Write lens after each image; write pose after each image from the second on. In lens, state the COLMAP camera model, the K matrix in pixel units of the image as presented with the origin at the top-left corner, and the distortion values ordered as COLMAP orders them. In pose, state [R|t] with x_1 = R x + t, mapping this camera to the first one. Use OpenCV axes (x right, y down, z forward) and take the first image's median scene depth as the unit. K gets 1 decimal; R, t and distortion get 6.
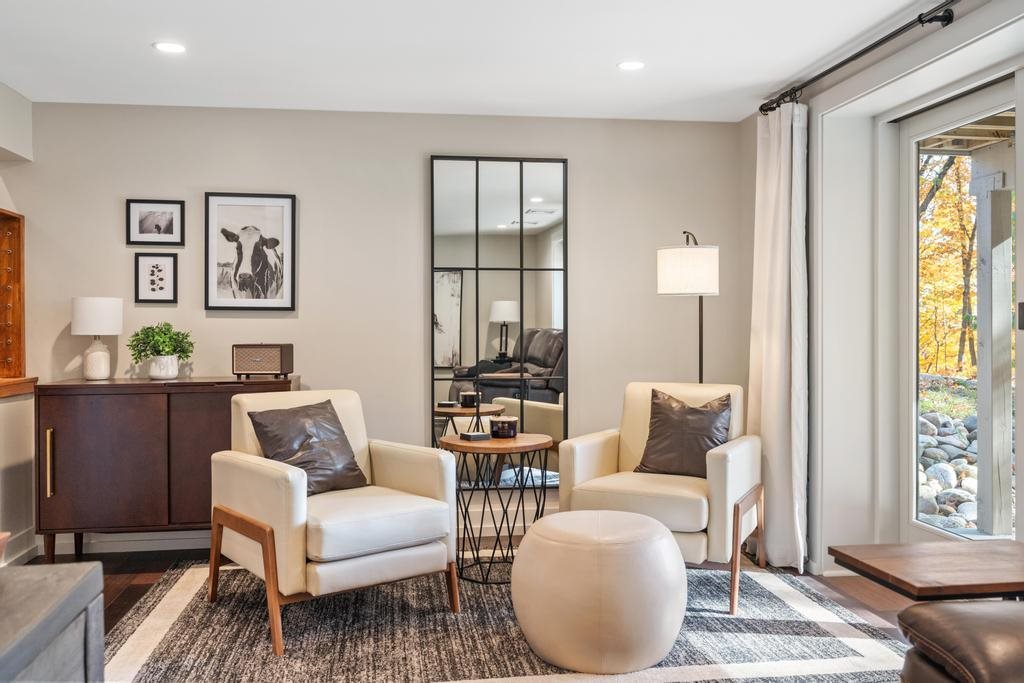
lens RADIAL K [[876.9, 0, 512.0], [0, 876.9, 341.5], [0, 0, 1]] dist [0.030277, -0.005627]
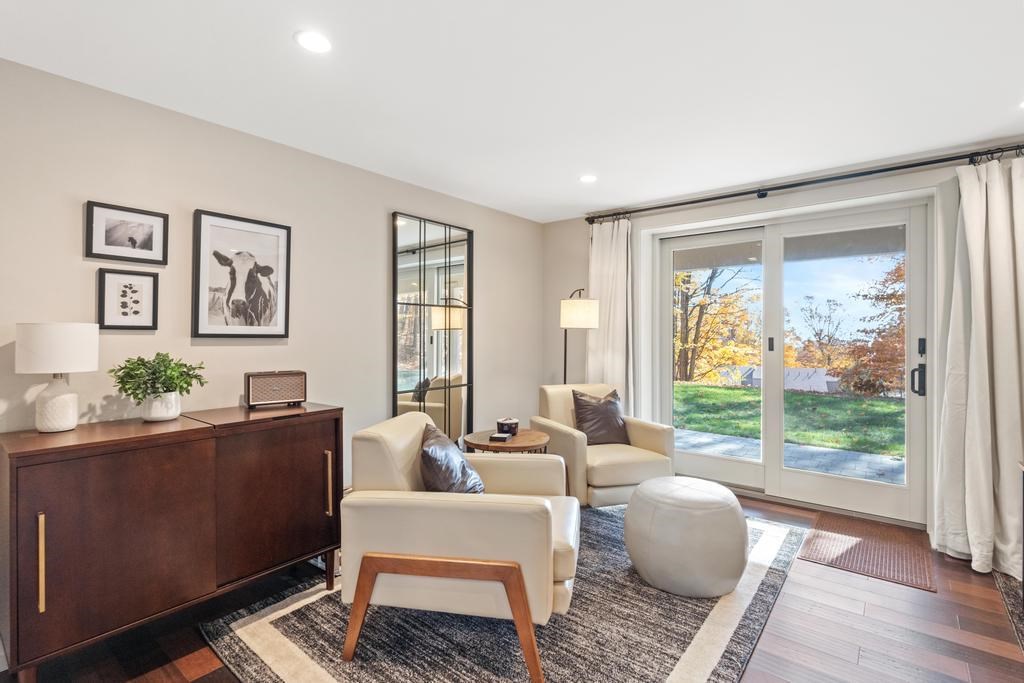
lens RADIAL K [[473.4, 0, 512.0], [0, 473.4, 341.5], [0, 0, 1]] dist [-0.001980, 0.000166]
pose [[0.736392, -0.006633, 0.676523, -0.439252], [0.012316, 0.999918, -0.003602, -0.026107], [-0.676444, 0.010984, 0.736413, 0.416826]]
